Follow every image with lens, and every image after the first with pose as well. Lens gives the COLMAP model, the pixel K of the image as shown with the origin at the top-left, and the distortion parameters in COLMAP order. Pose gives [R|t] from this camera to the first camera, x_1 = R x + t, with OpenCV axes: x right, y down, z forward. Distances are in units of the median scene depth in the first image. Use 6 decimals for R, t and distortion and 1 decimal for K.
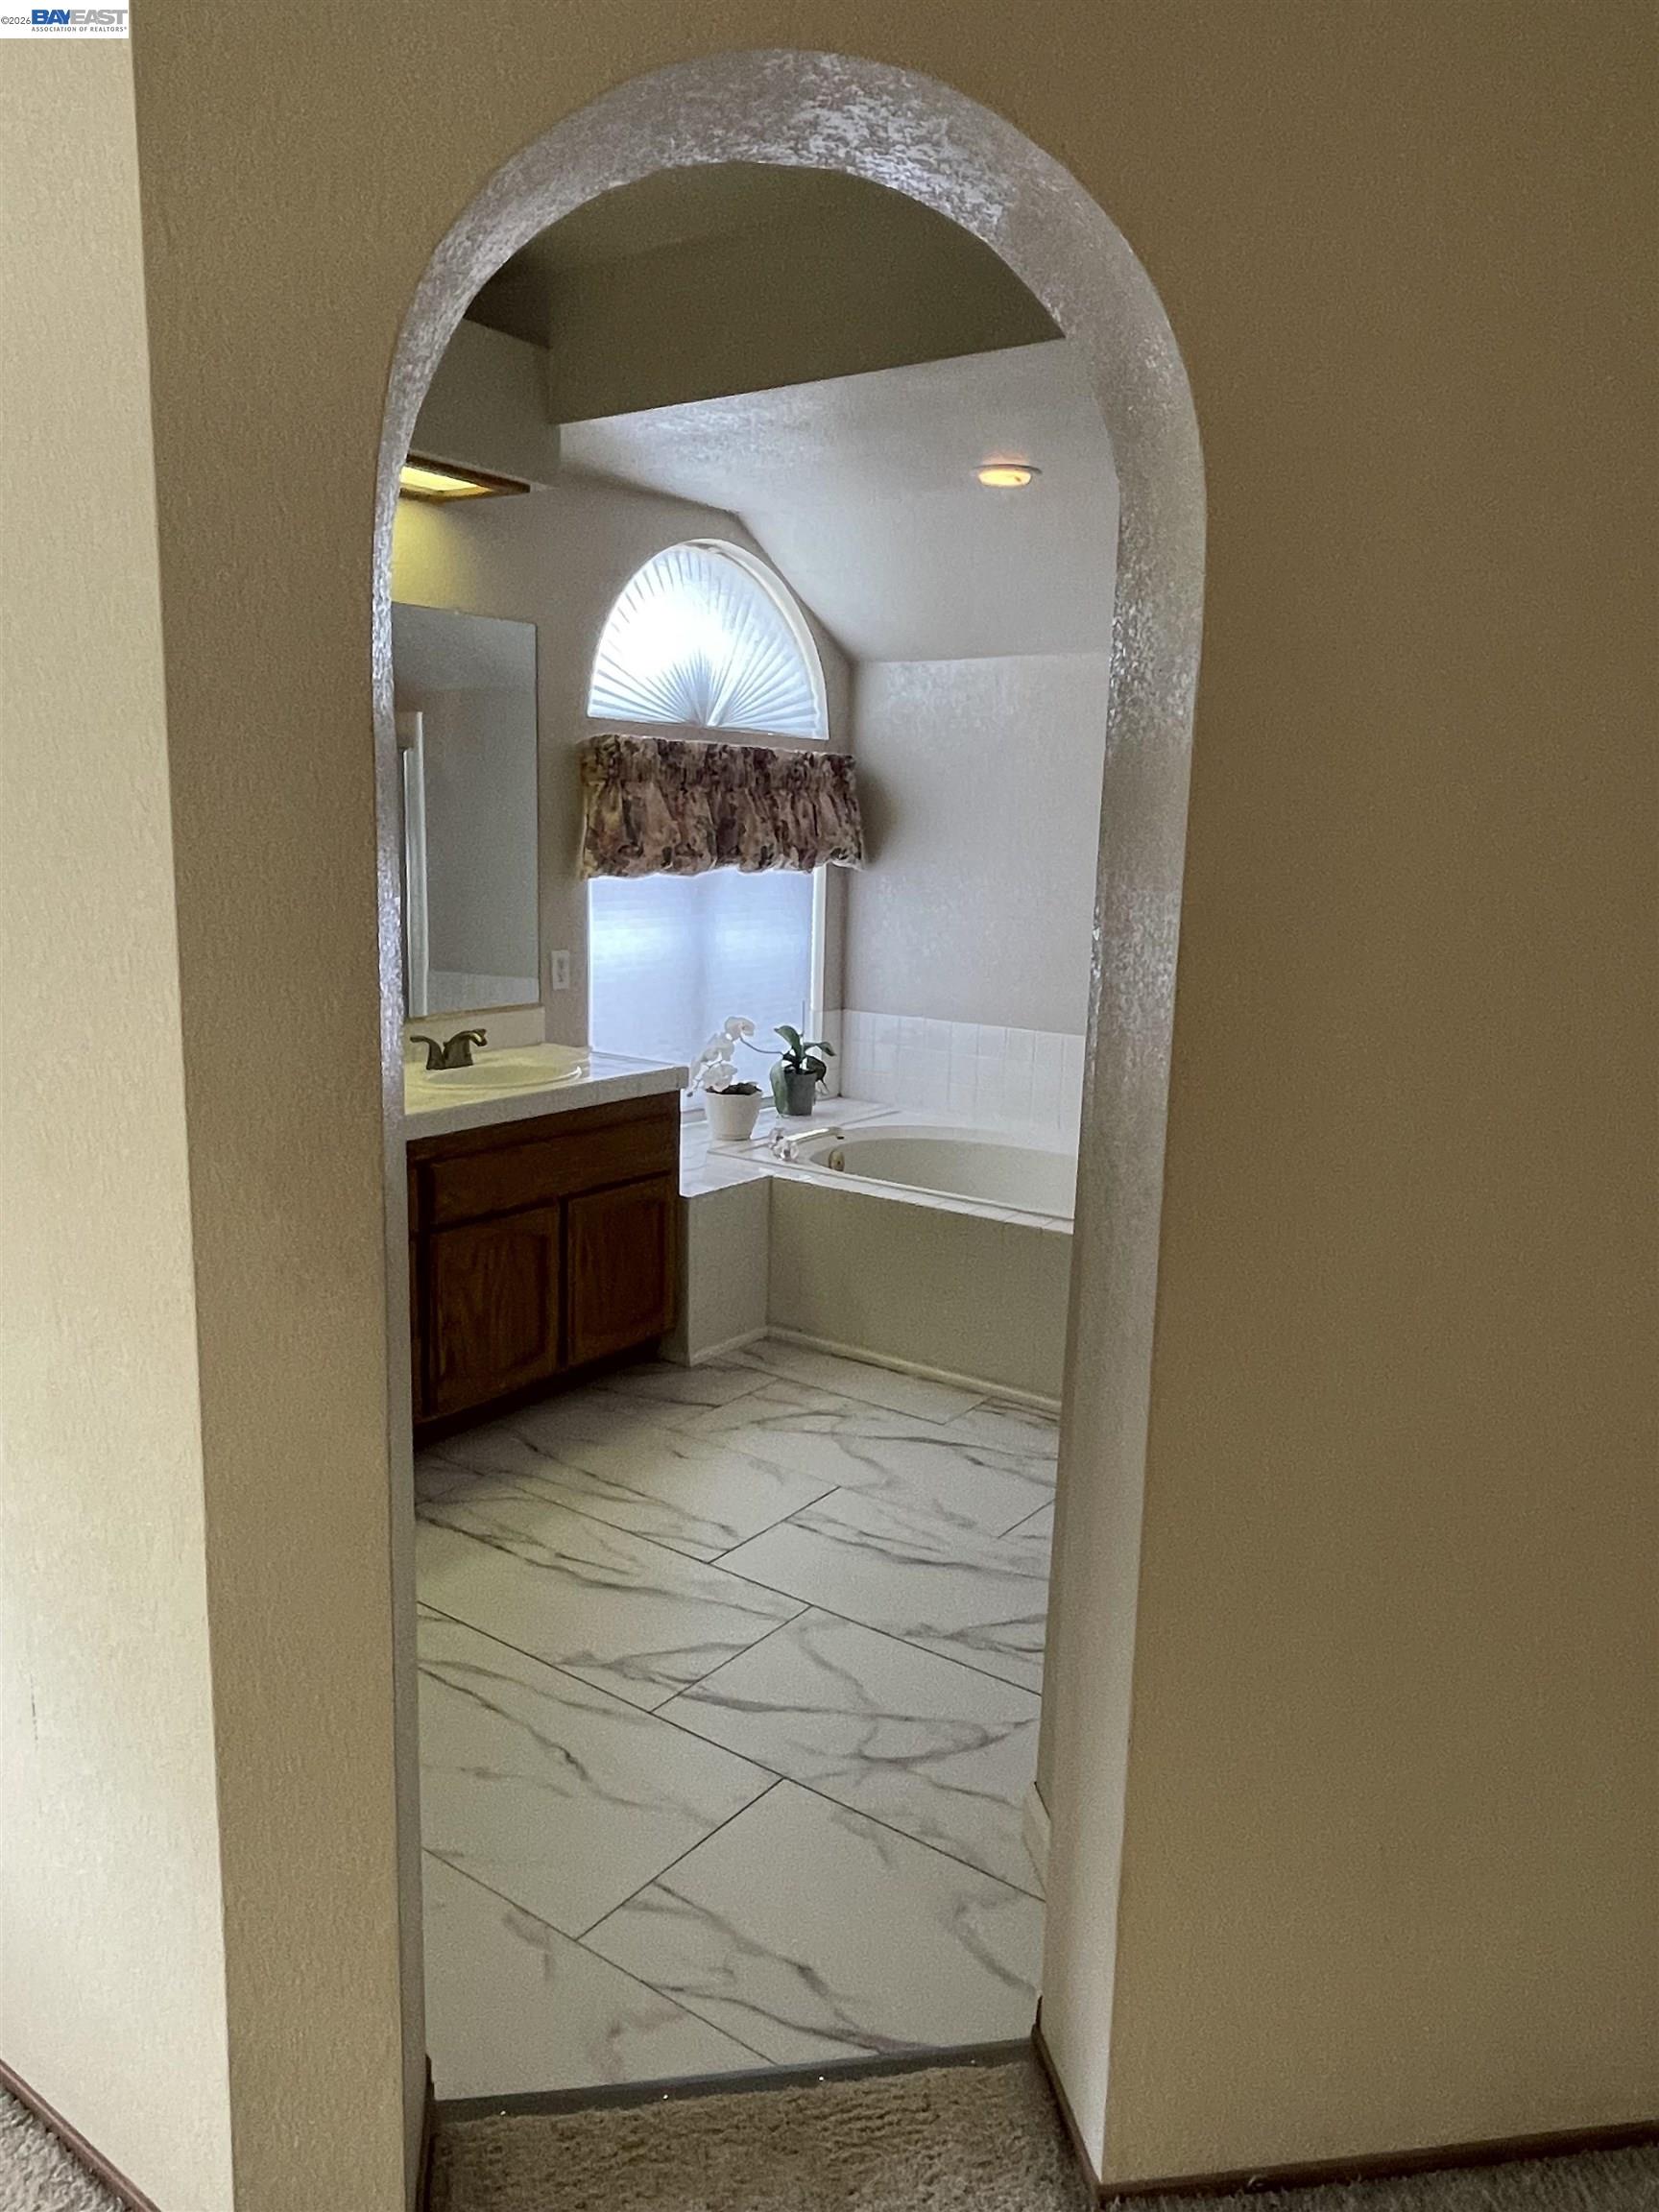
lens RADIAL K [[1543.3, 0, 829.5], [0, 1543.3, 1106.0], [0, 0, 1]] dist [-0.003574, -0.002226]
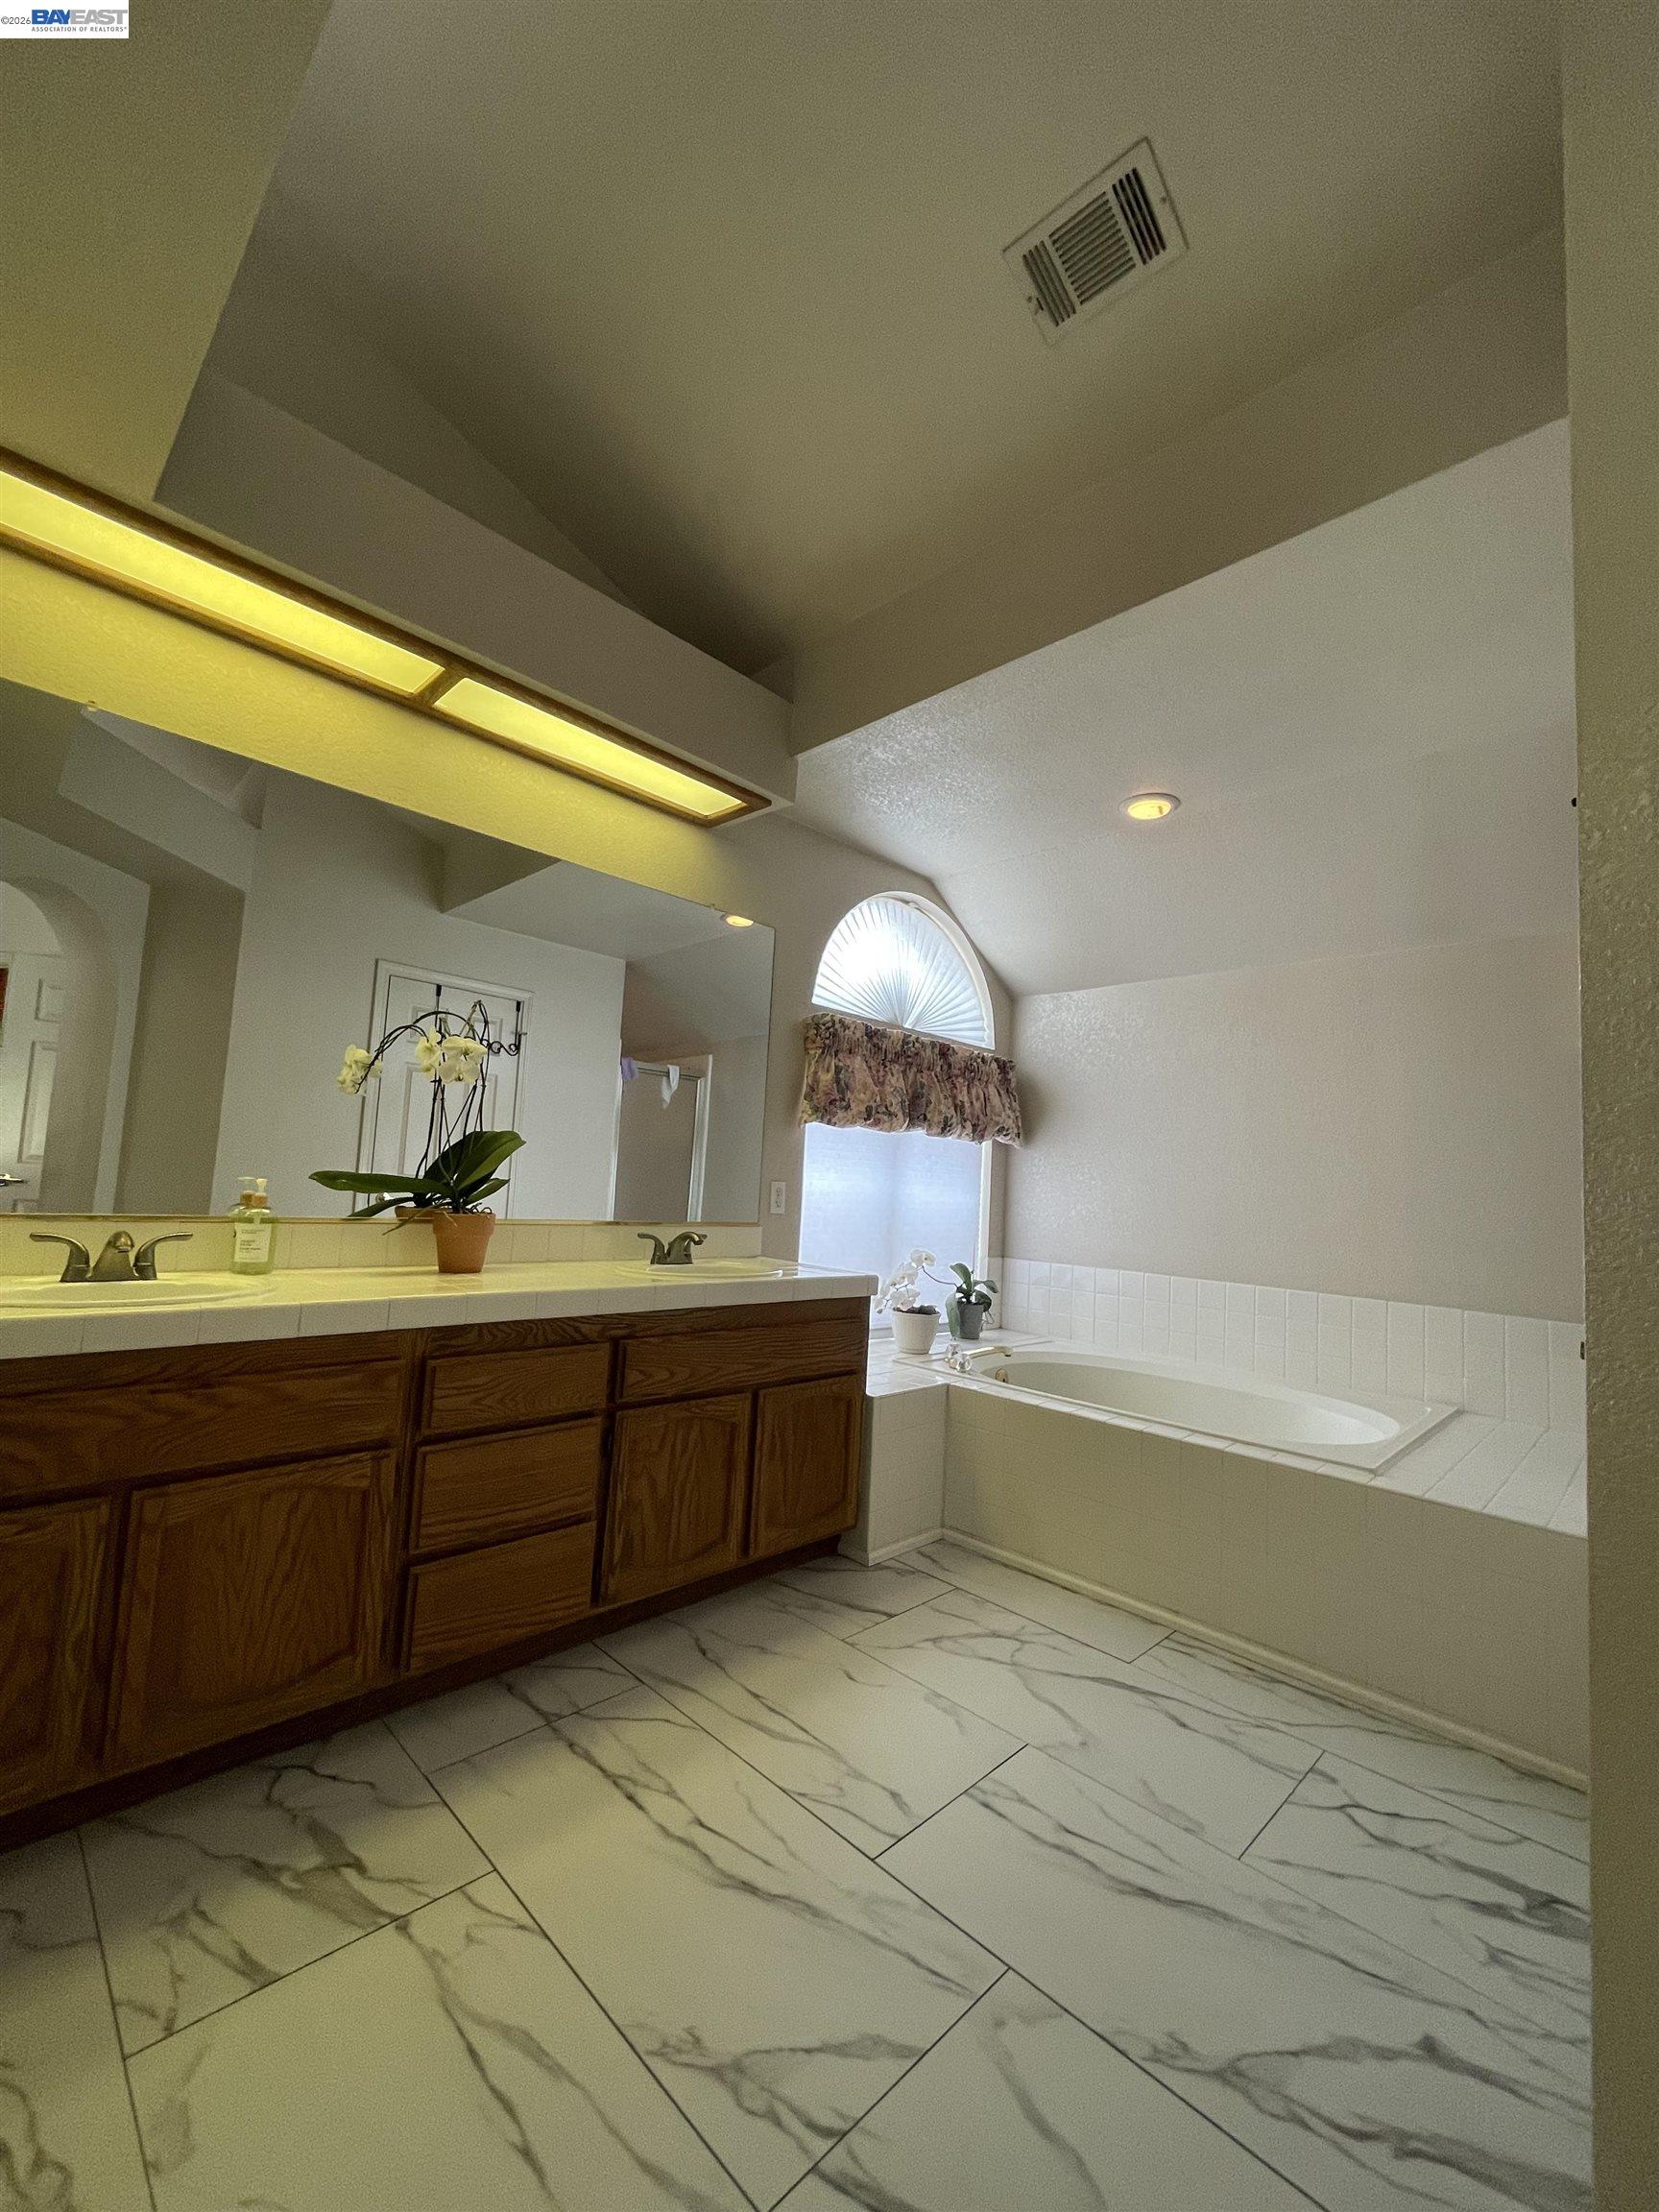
lens RADIAL K [[892.8, 0, 823.9], [0, 892.8, 1106.8], [0, 0, 1]] dist [-0.001902, -0.001055]
pose [[0.986167, 0.011351, -0.165367, -0.021247], [-0.056275, 0.961324, -0.269609, 0.030539], [0.155911, 0.275185, 0.948665, 0.303336]]
